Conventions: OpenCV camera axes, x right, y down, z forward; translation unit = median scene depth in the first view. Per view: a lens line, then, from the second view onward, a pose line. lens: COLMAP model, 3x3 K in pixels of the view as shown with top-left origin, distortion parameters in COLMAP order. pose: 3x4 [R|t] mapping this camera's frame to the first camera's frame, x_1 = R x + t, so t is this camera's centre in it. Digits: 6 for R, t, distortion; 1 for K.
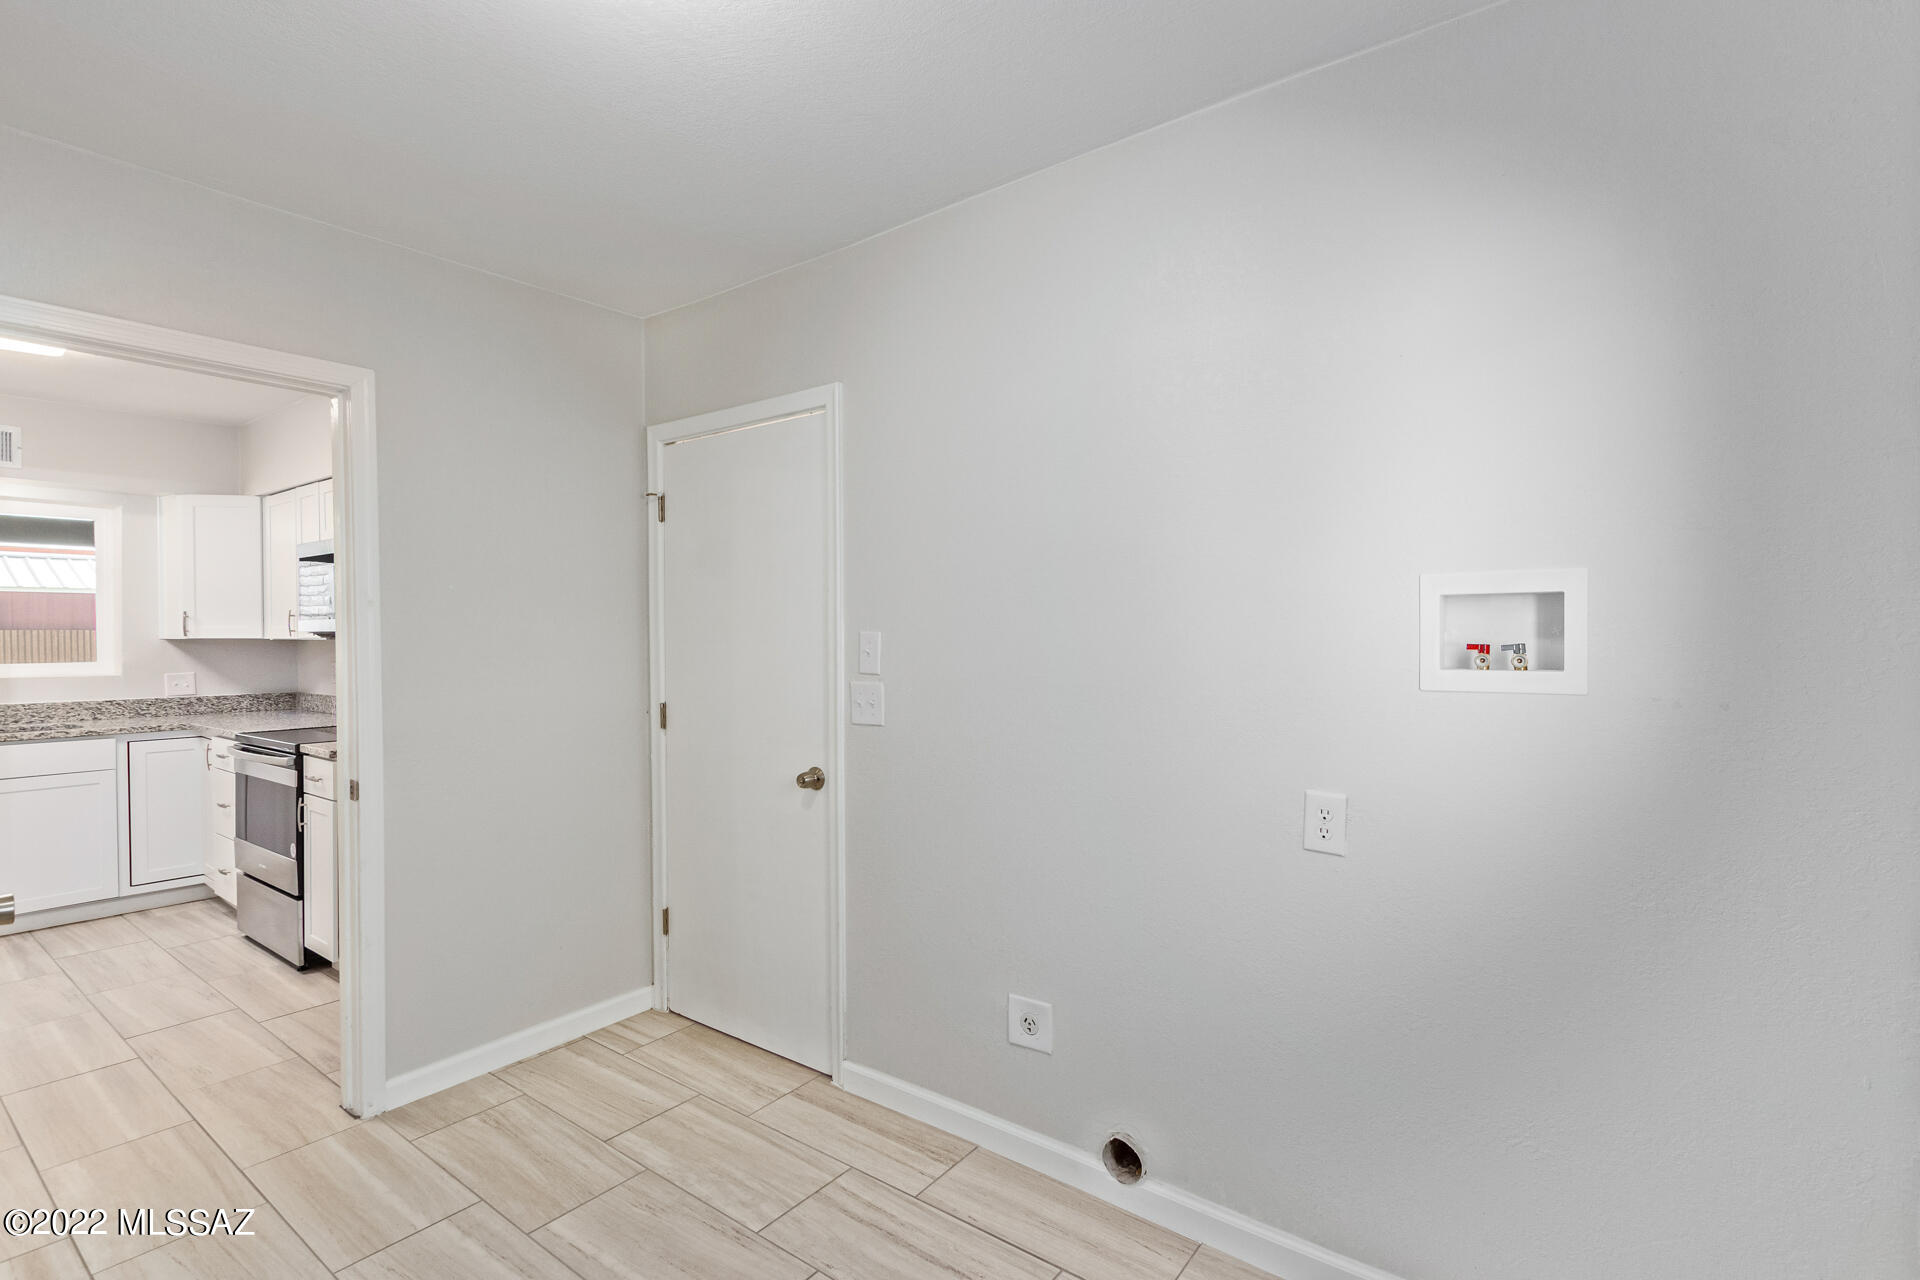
lens RADIAL K [[890.4, 0, 985.6], [0, 890.4, 648.4], [0, 0, 1]] dist [0.009066, -0.003733]
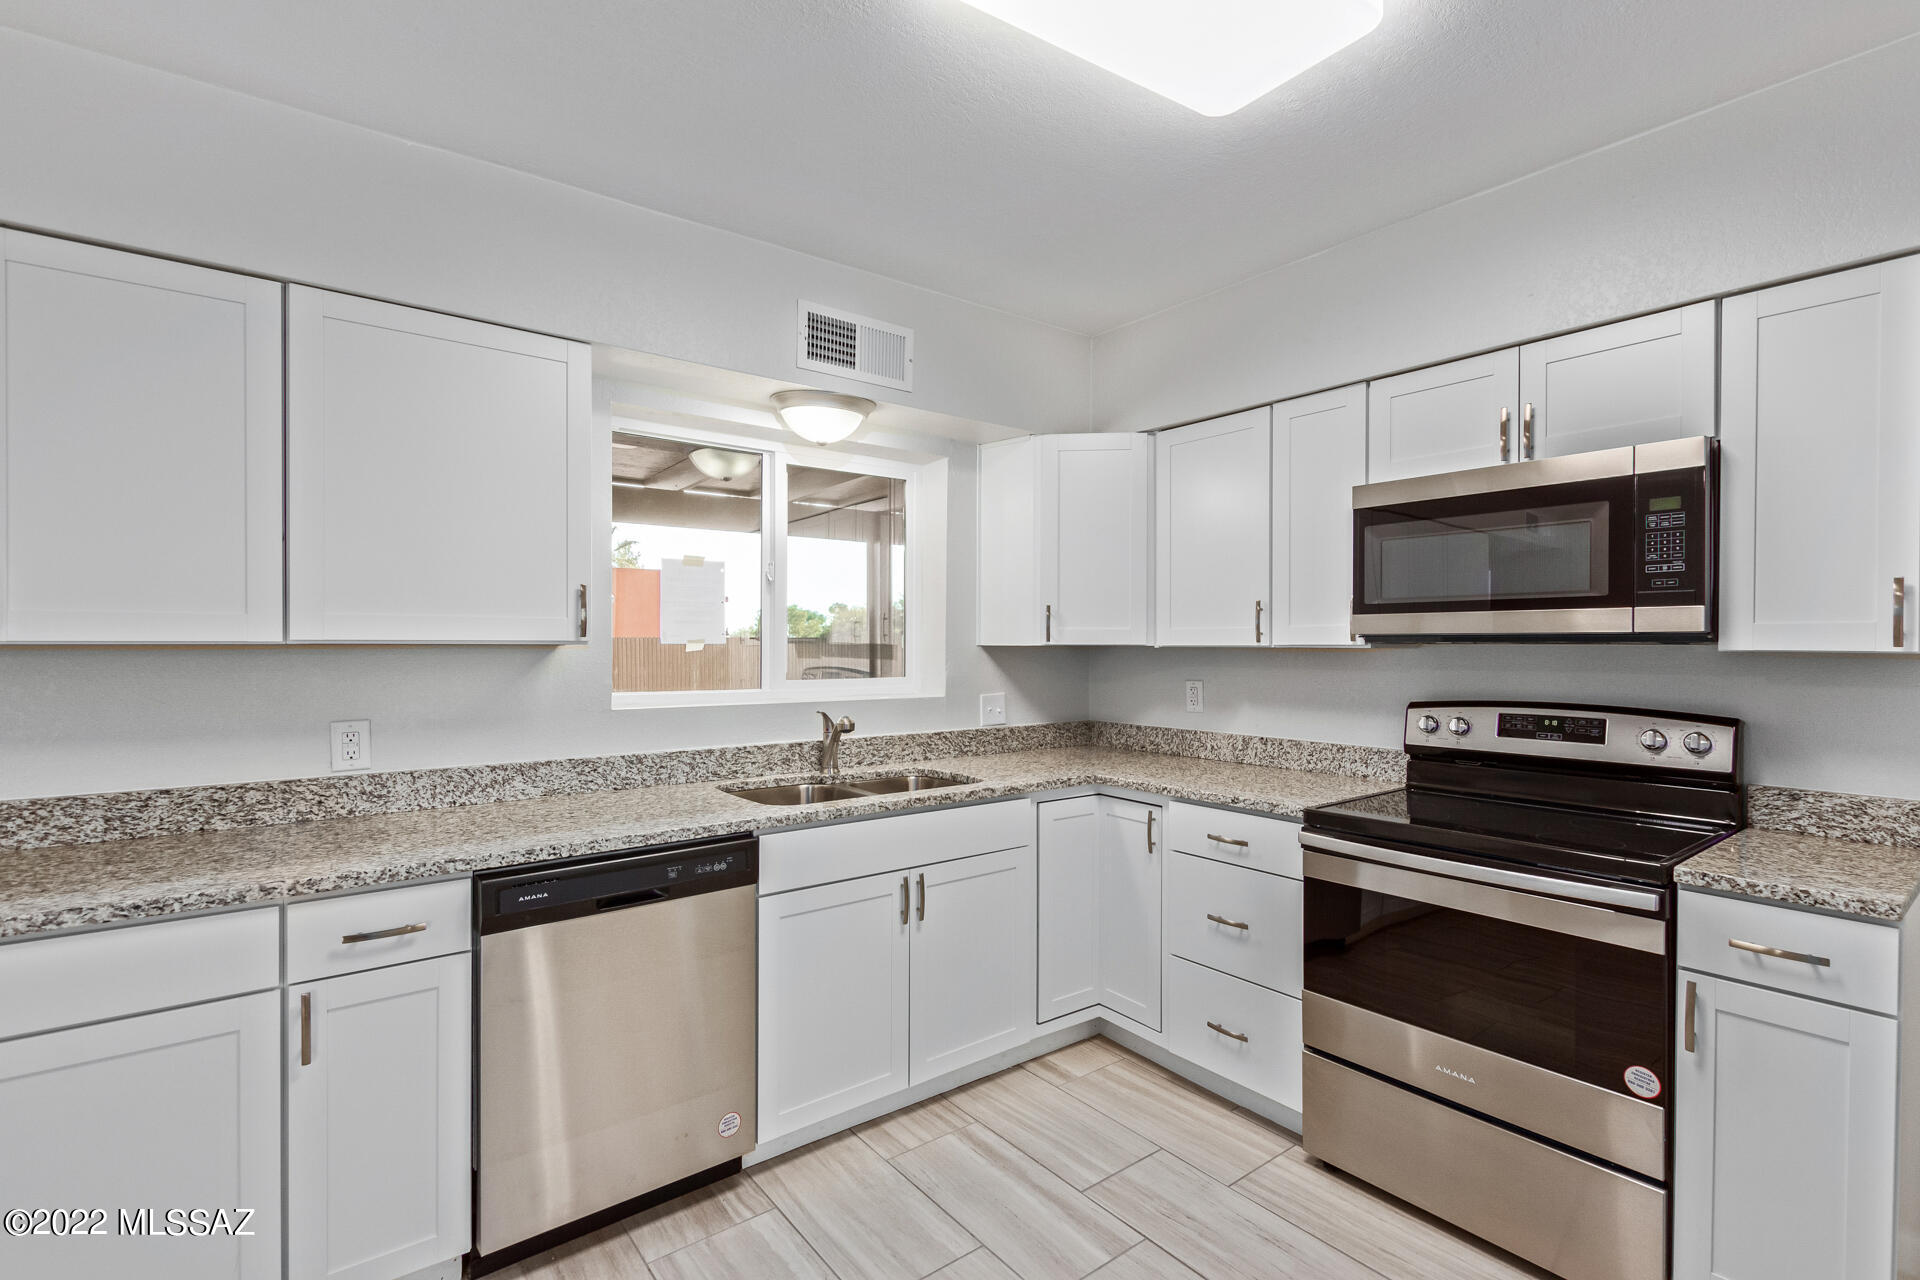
lens RADIAL K [[890.4, 0, 975.8], [0, 890.4, 647.4], [0, 0, 1]] dist [0.009066, -0.003733]
pose [[0.964314, 0.005200, -0.264709, -0.788601], [-0.008085, 0.999919, -0.009807, -0.002168], [0.264637, 0.011597, 0.964278, 0.342675]]
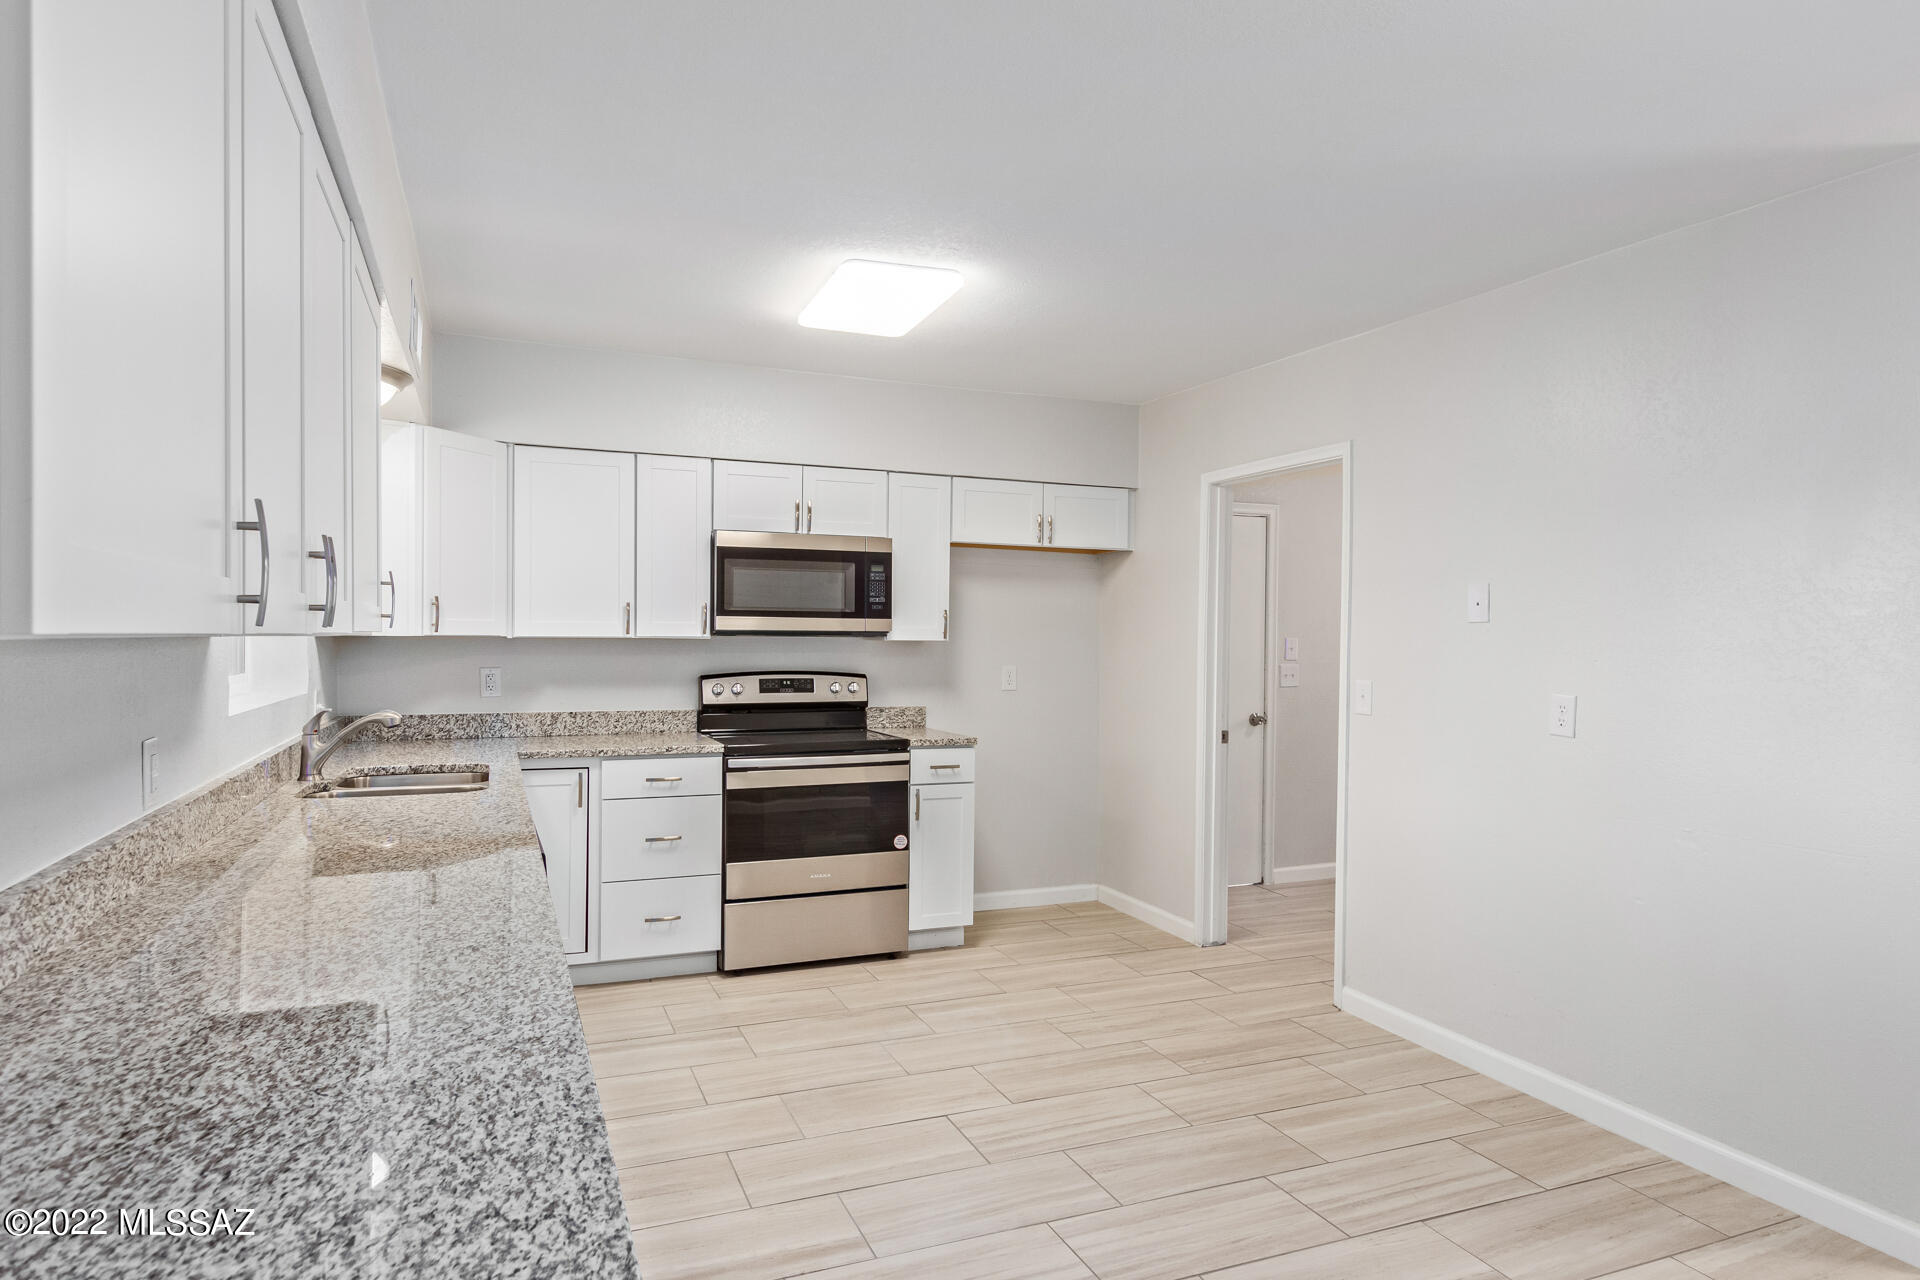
lens RADIAL K [[1102.2, 0, 971.5], [0, 1102.2, 646.8], [0, 0, 1]] dist [0.020651, 0.001845]
pose [[0.509348, 0.000070, 0.860561, -1.456788], [0.004272, 0.999987, -0.002610, 0.001923], [-0.860550, 0.005005, 0.509341, 0.216238]]
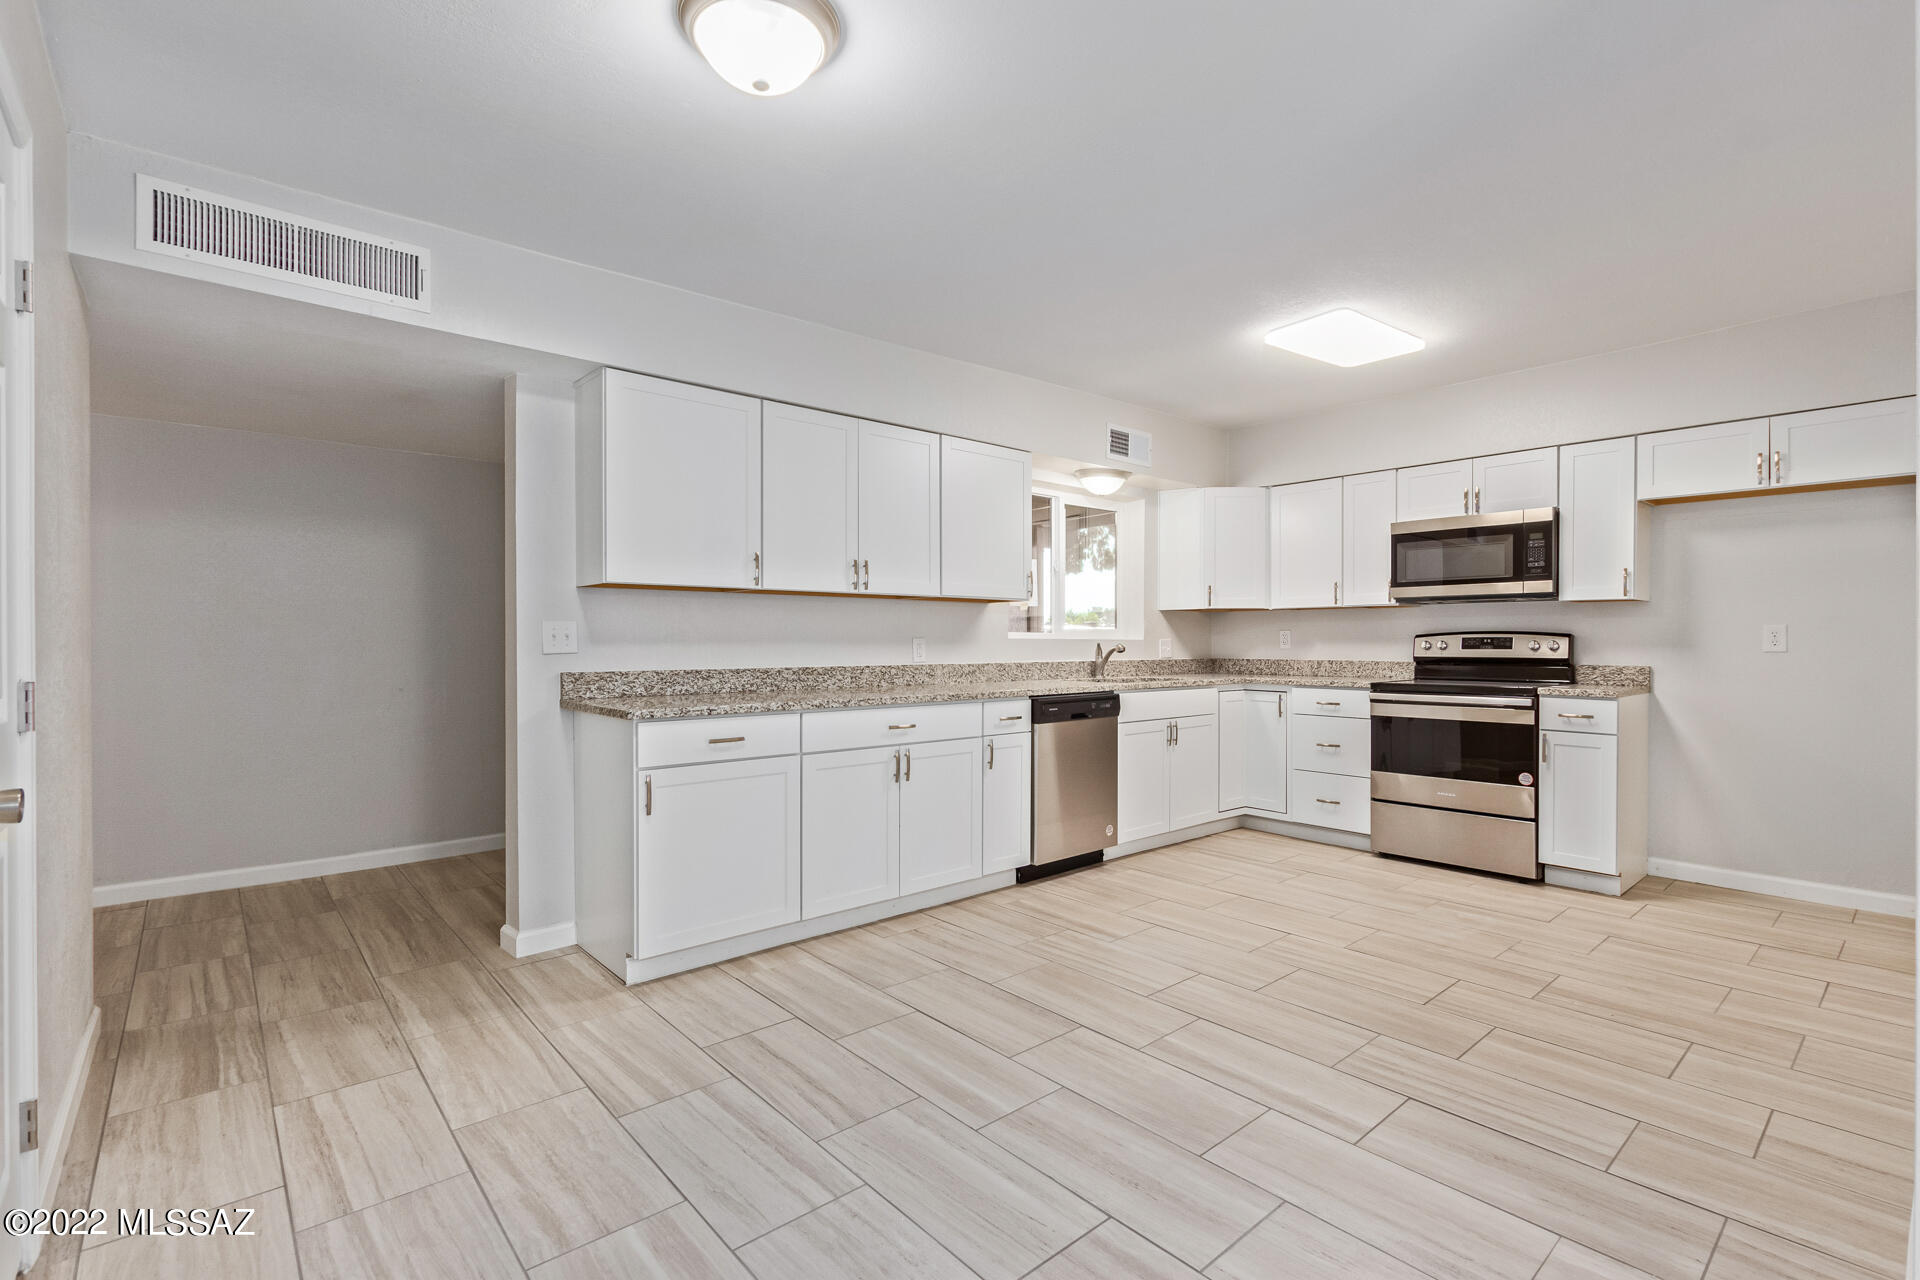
lens RADIAL K [[890.4, 0, 979.8], [0, 890.4, 643.5], [0, 0, 1]] dist [0.009066, -0.003733]
pose [[0.978975, 0.001908, -0.203971, -0.976847], [-0.004579, 0.999910, -0.012625, 0.053511], [0.203929, 0.013293, 0.978895, -0.226303]]
